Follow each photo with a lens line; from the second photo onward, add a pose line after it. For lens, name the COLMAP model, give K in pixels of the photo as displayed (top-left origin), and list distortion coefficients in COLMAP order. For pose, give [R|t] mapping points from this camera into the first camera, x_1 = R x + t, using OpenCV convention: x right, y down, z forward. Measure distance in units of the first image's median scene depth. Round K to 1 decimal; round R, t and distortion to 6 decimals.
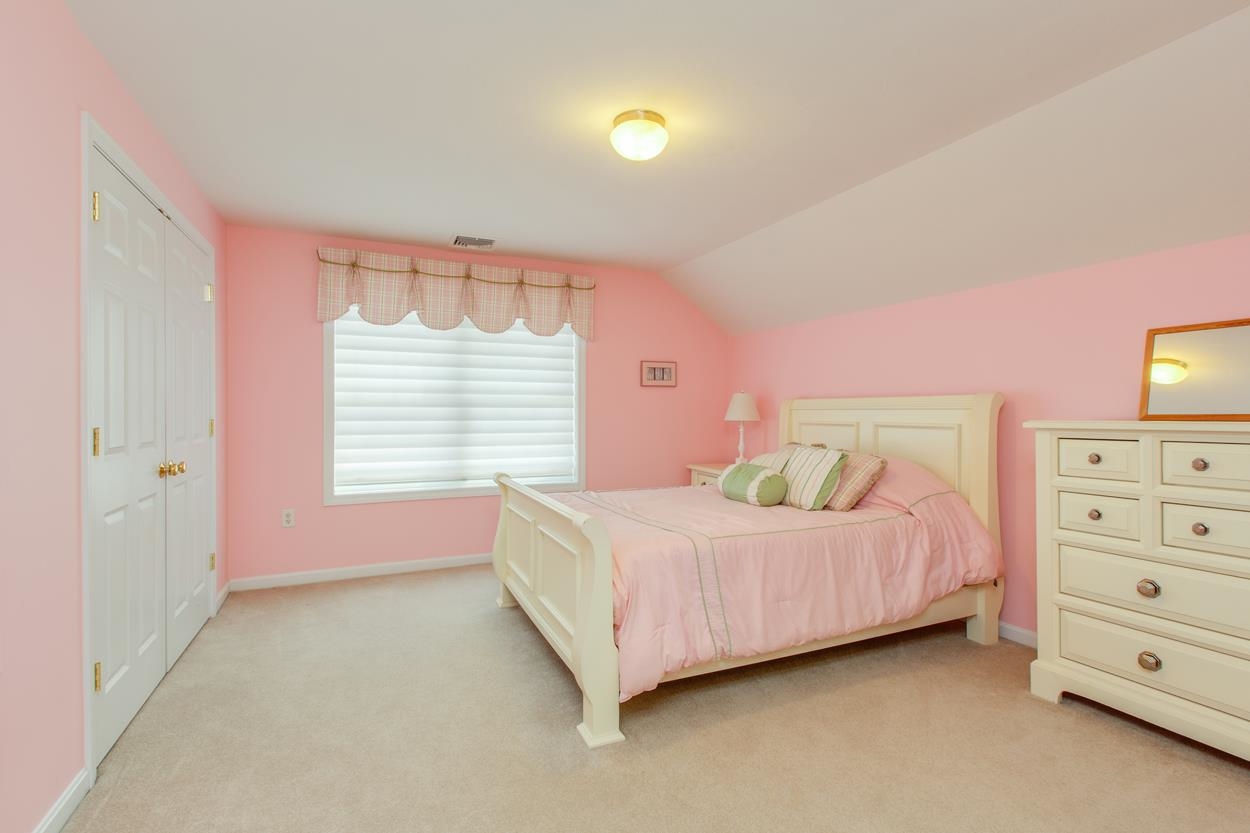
lens RADIAL K [[579.3, 0, 617.7], [0, 579.3, 409.3], [0, 0, 1]] dist [0.000395, -0.000685]
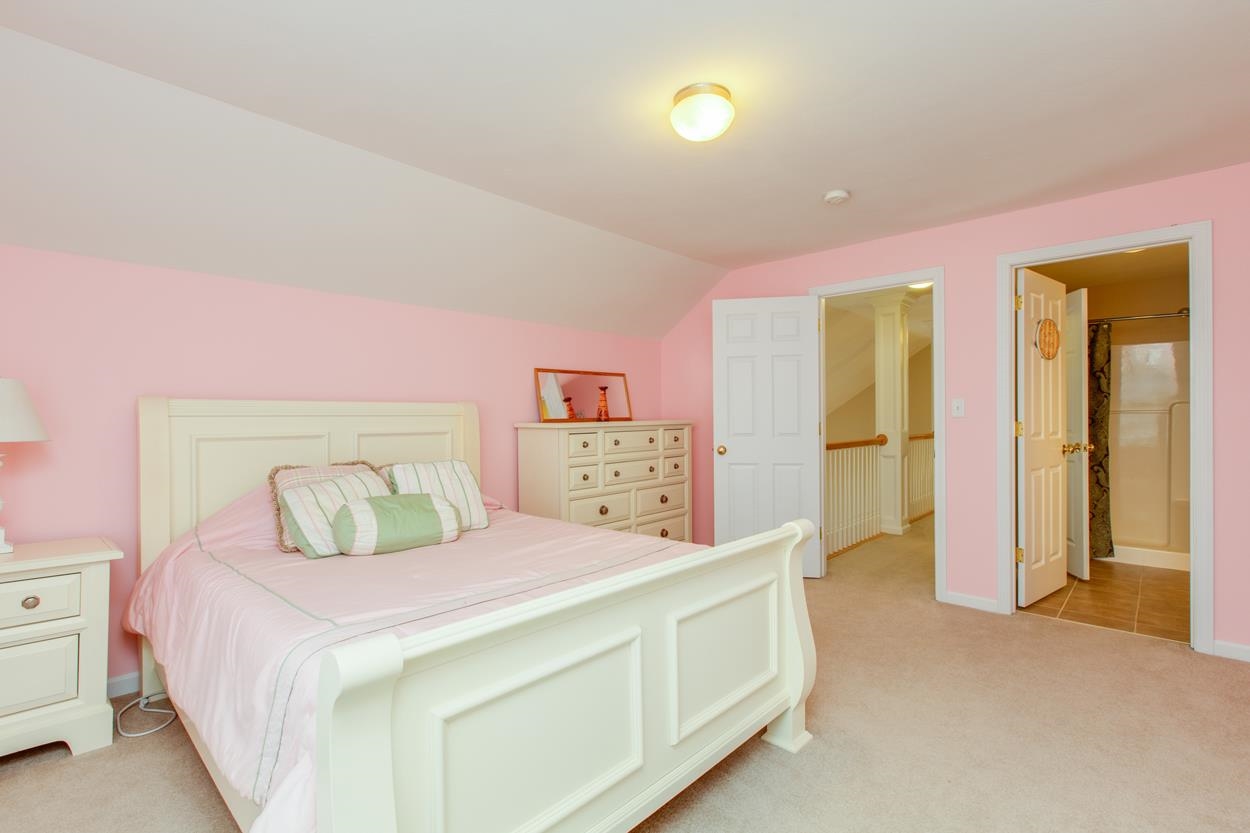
lens RADIAL K [[579.3, 0, 617.7], [0, 579.3, 409.3], [0, 0, 1]] dist [0.000395, -0.000685]
pose [[-0.377986, 0.011088, 0.925745, -0.832994], [0.001774, 0.999935, -0.011253, 0.001094], [-0.925809, -0.002611, -0.377982, 1.631849]]
